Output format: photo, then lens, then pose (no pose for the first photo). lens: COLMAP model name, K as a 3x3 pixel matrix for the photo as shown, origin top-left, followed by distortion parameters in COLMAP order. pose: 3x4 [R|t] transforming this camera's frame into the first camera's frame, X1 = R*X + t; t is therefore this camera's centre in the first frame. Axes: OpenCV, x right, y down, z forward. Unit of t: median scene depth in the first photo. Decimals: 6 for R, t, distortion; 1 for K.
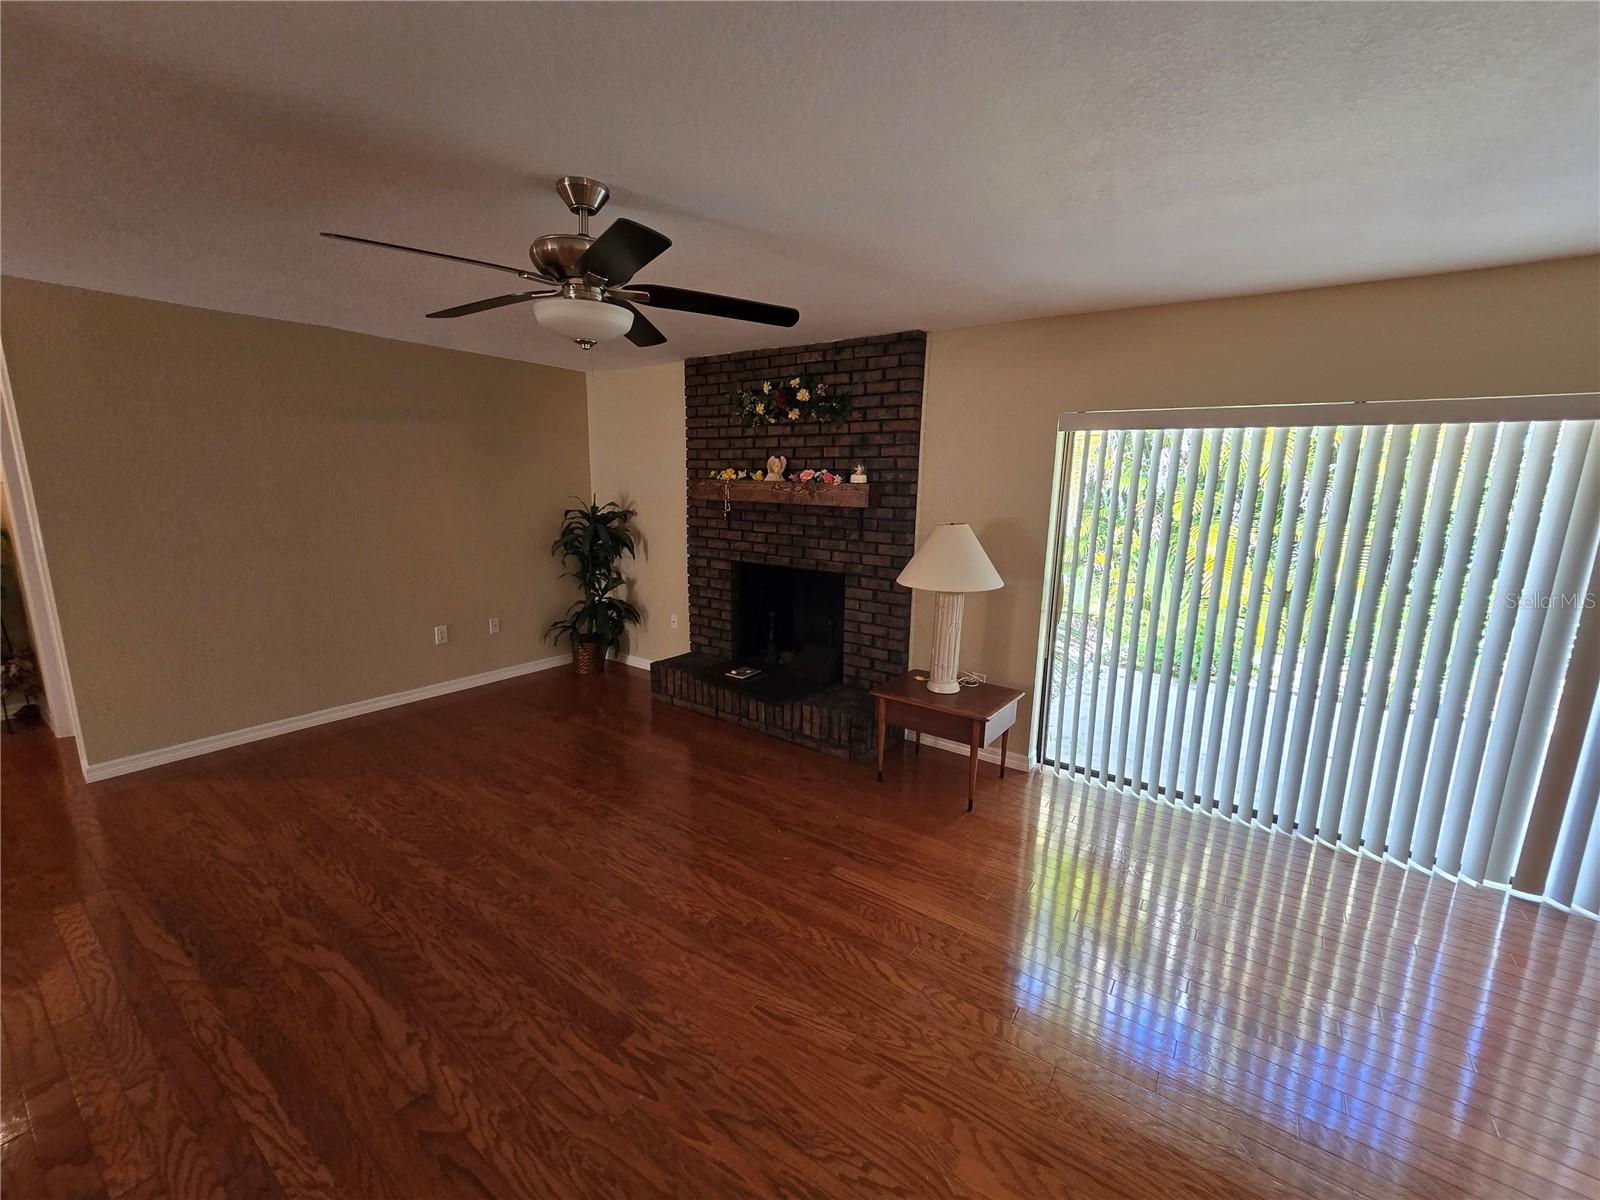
lens RADIAL K [[653.9, 0, 793.8], [0, 653.9, 599.6], [0, 0, 1]] dist [-0.002664, -0.000345]
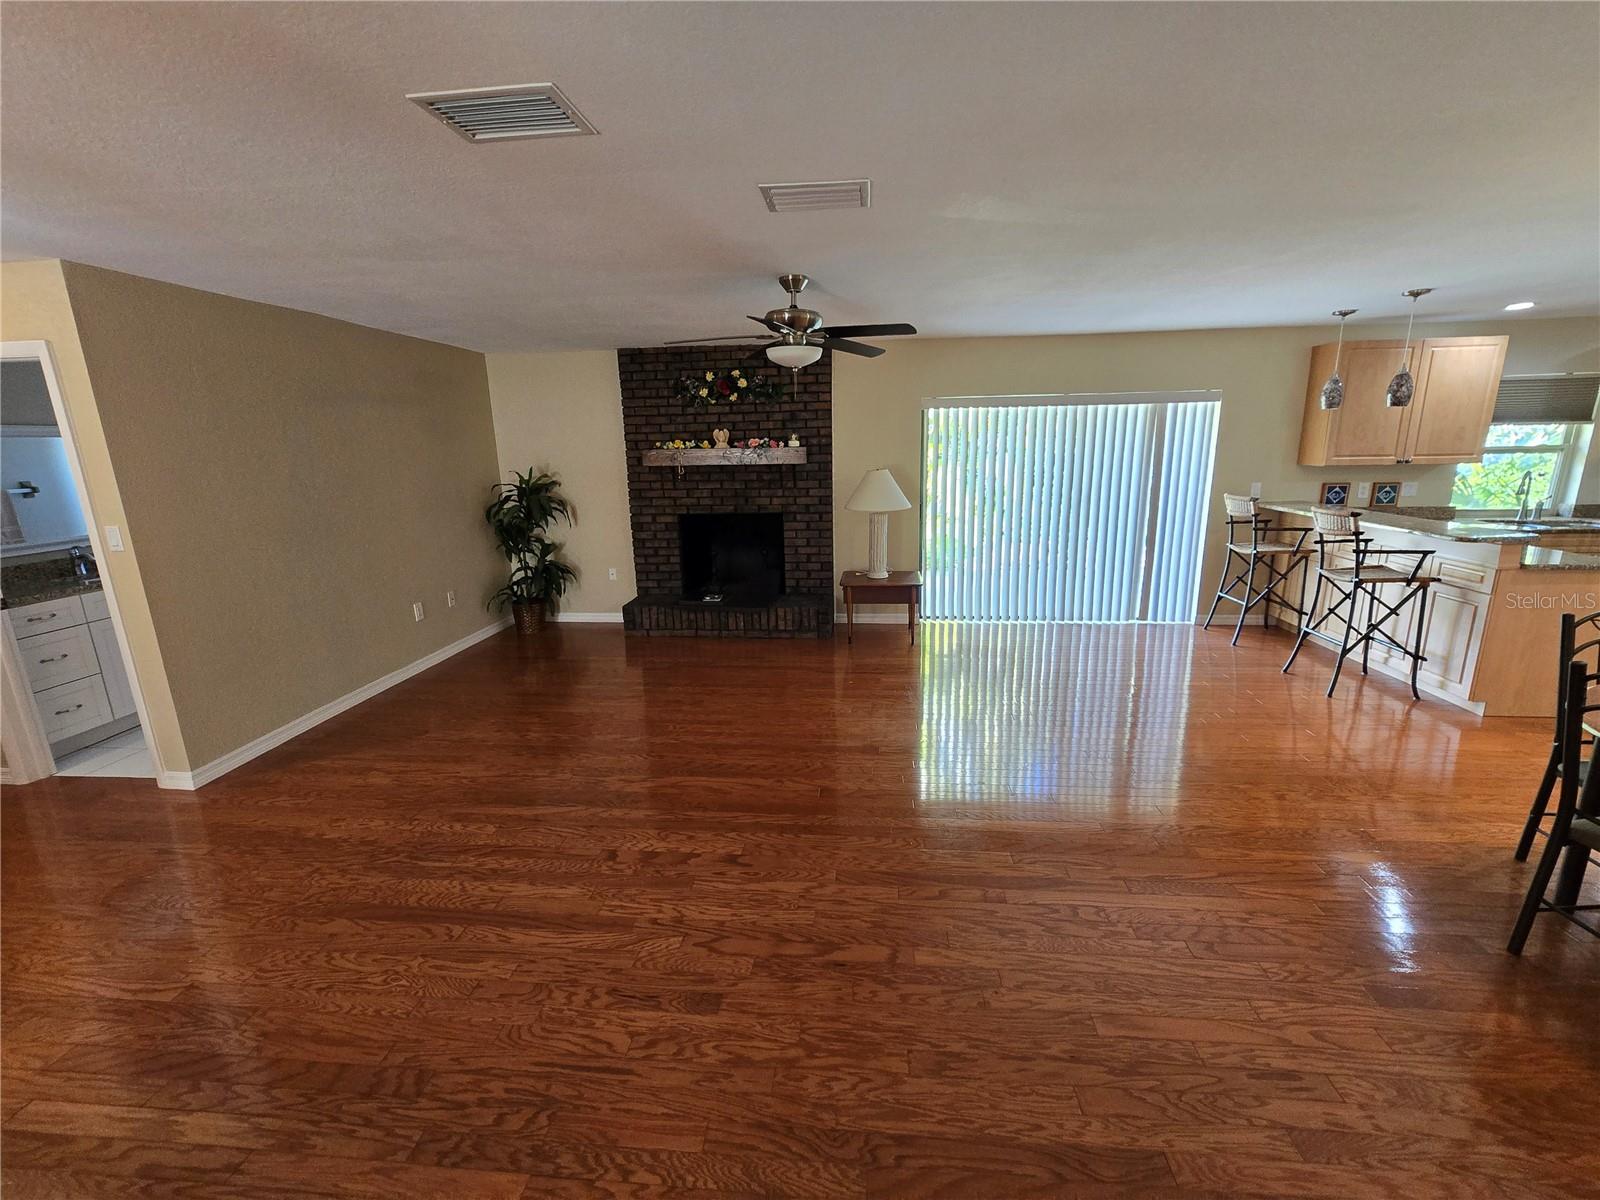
lens RADIAL K [[664.1, 0, 804.8], [0, 664.1, 595.6], [0, 0, 1]] dist [-0.014952, 0.008880]
pose [[0.859497, -0.152104, 0.487984, -0.588566], [0.129709, 0.988351, 0.079607, 0.027348], [-0.494408, -0.005126, 0.869215, -0.245388]]
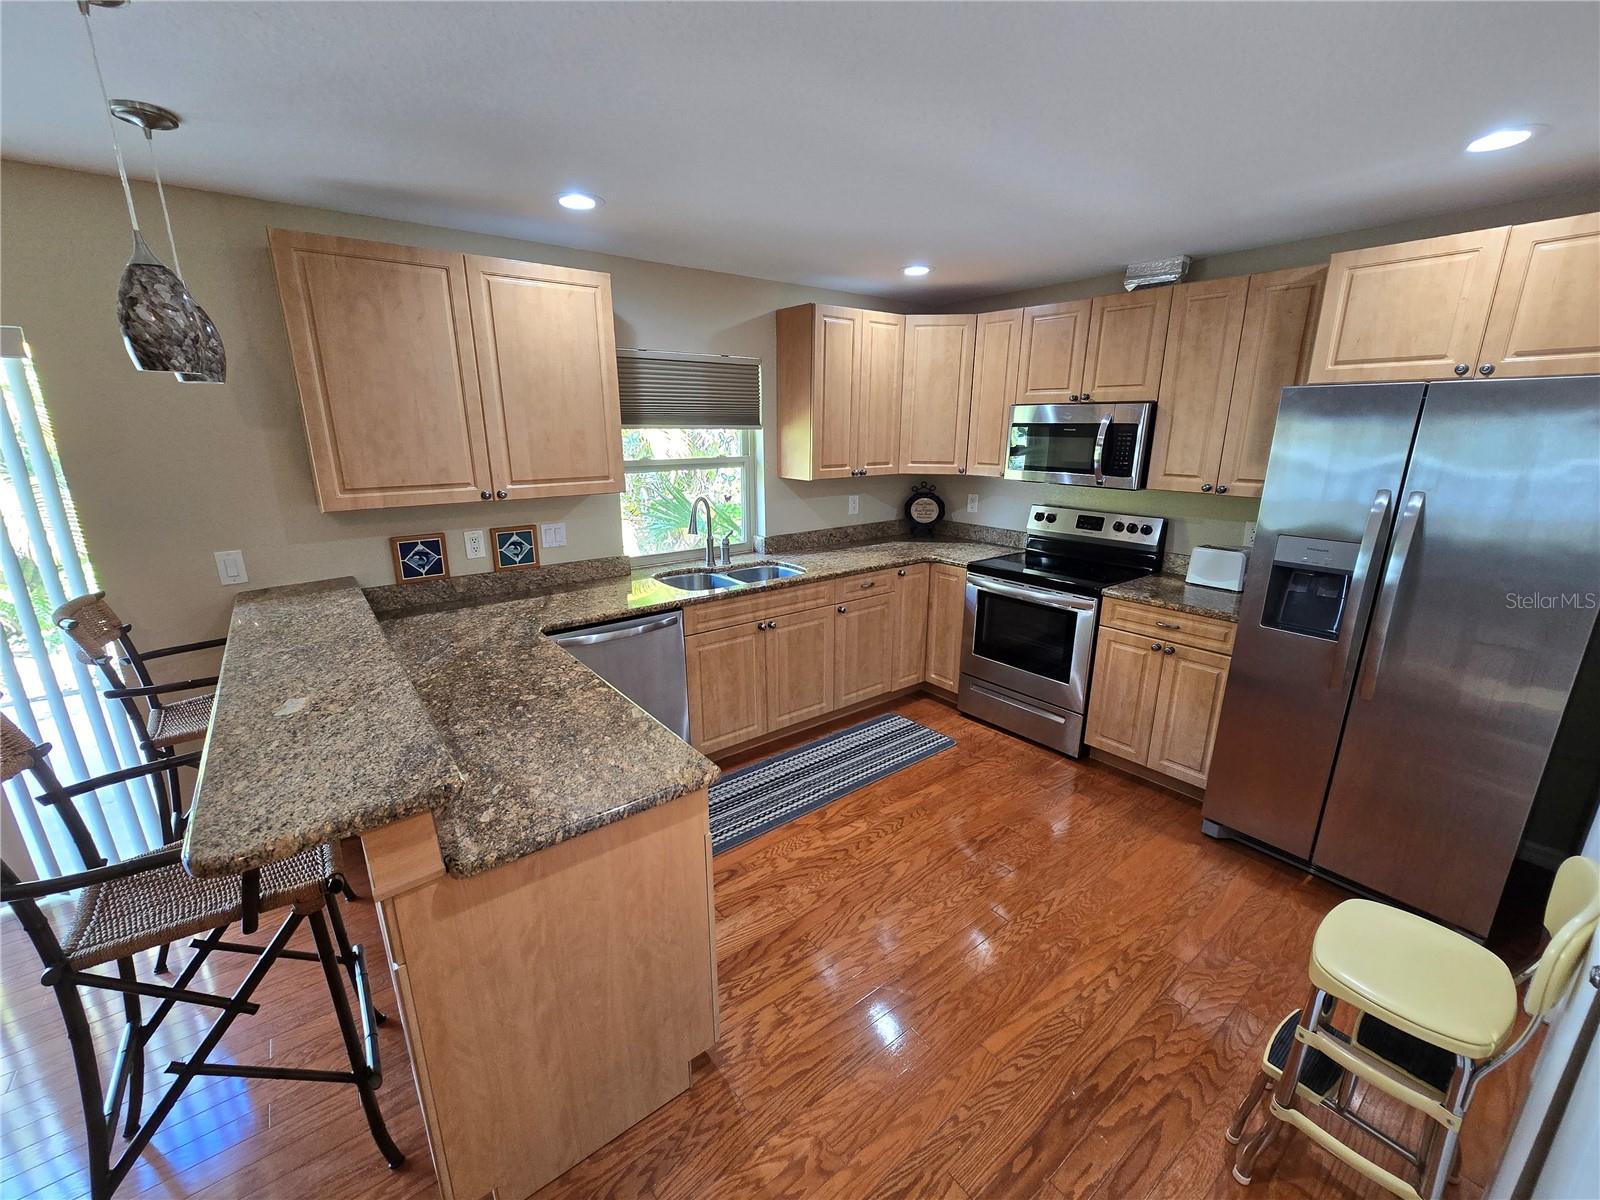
lens RADIAL K [[653.9, 0, 793.8], [0, 653.9, 599.6], [0, 0, 1]] dist [-0.002664, -0.000345]
pose [[0.285370, -0.268710, 0.919978, 0.457498], [0.184031, 0.957394, 0.222554, 0.032496], [-0.940583, 0.105794, 0.322662, -0.200697]]
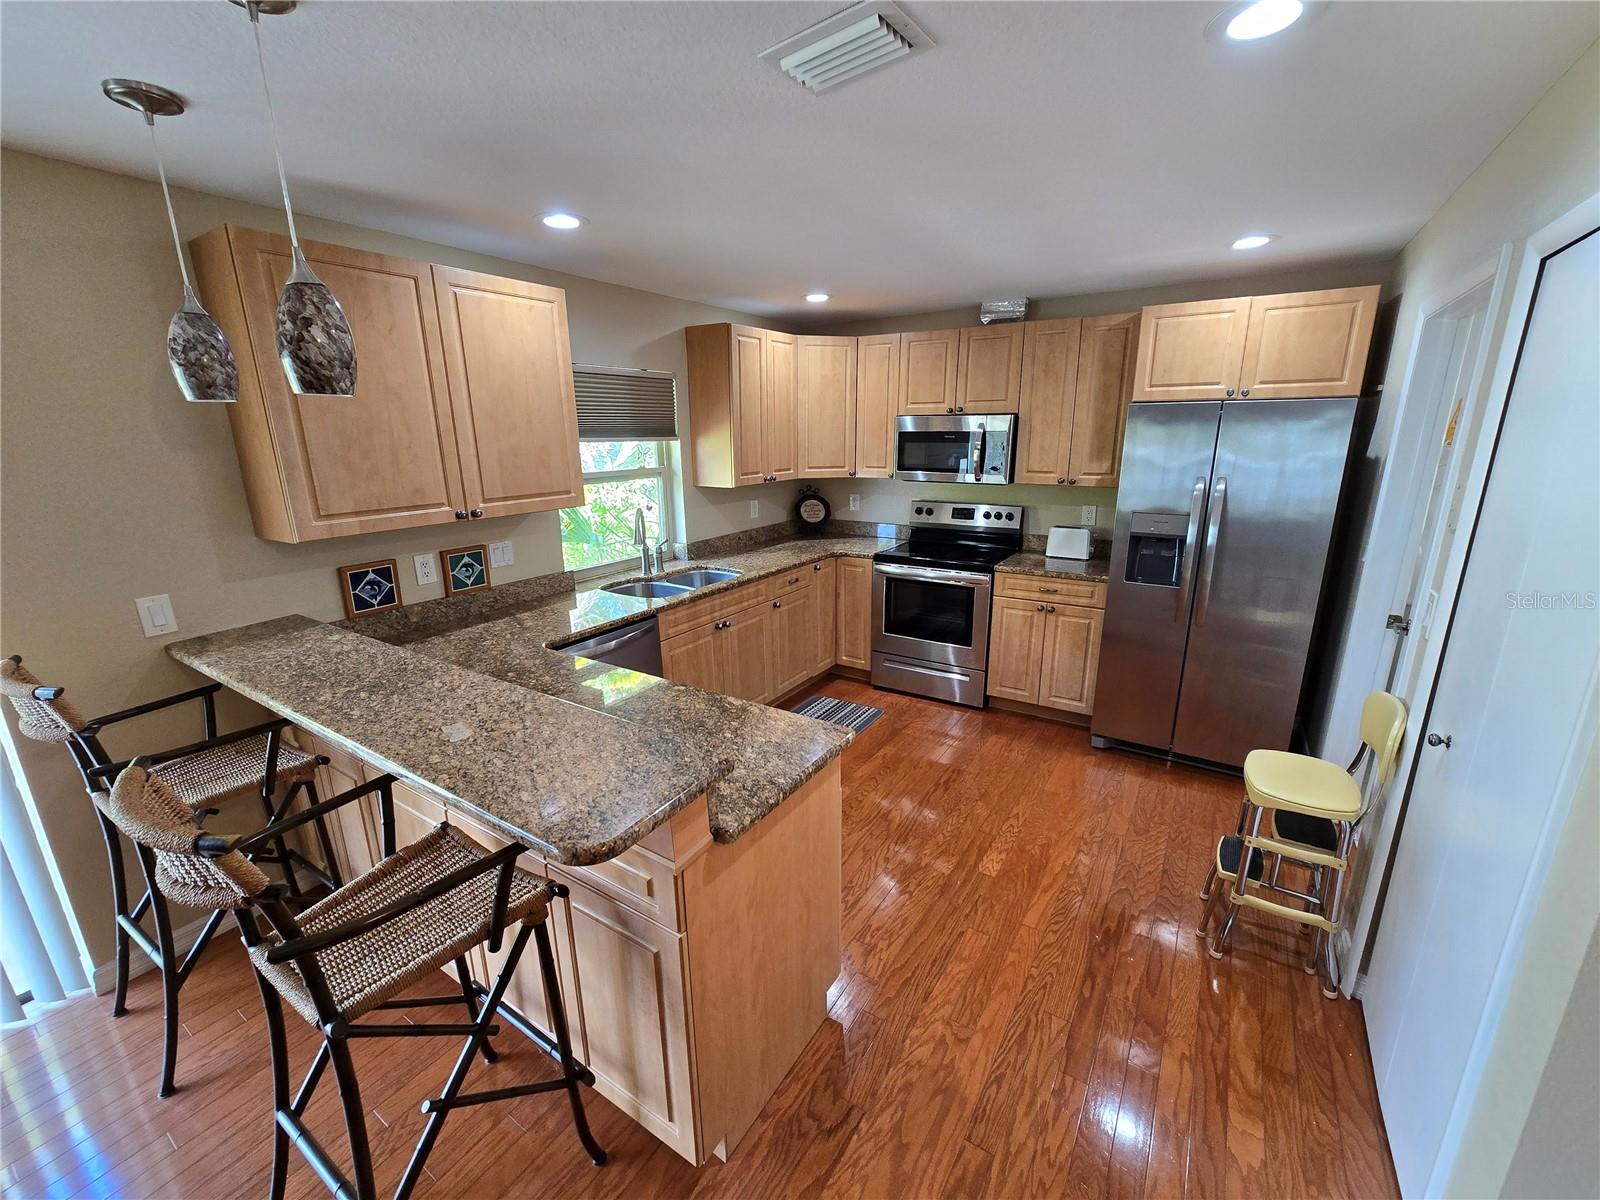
lens RADIAL K [[653.9, 0, 793.8], [0, 653.9, 599.6], [0, 0, 1]] dist [-0.002664, -0.000345]
pose [[-0.042042, -0.271776, 0.961442, 0.367779], [0.196097, 0.941331, 0.274666, -0.009816], [-0.979683, 0.200083, 0.013719, -0.023241]]
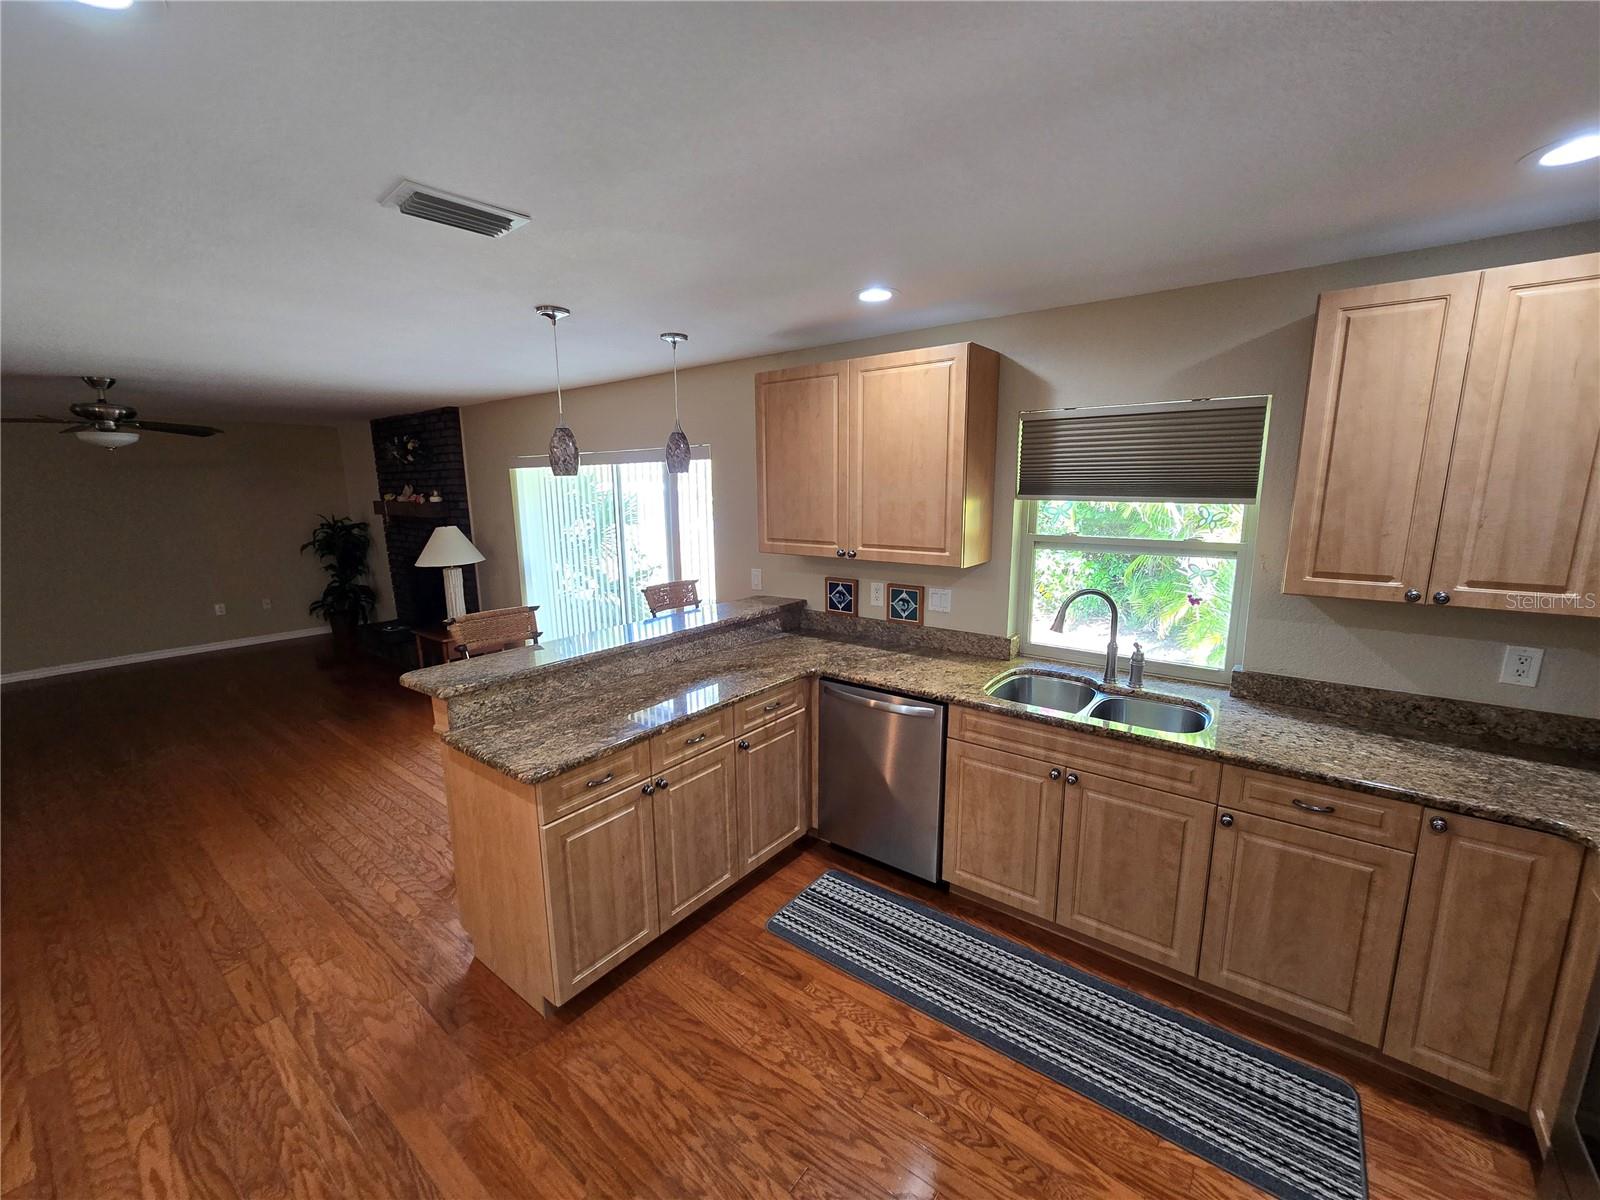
lens RADIAL K [[648.6, 0, 793.3], [0, 648.6, 601.6], [0, 0, 1]] dist [-0.001605, 0.000102]
pose [[0.998536, -0.023526, -0.048703, 0.954564], [0.023589, 0.999721, 0.000710, 0.075082], [0.048673, -0.001858, 0.998813, -0.477306]]
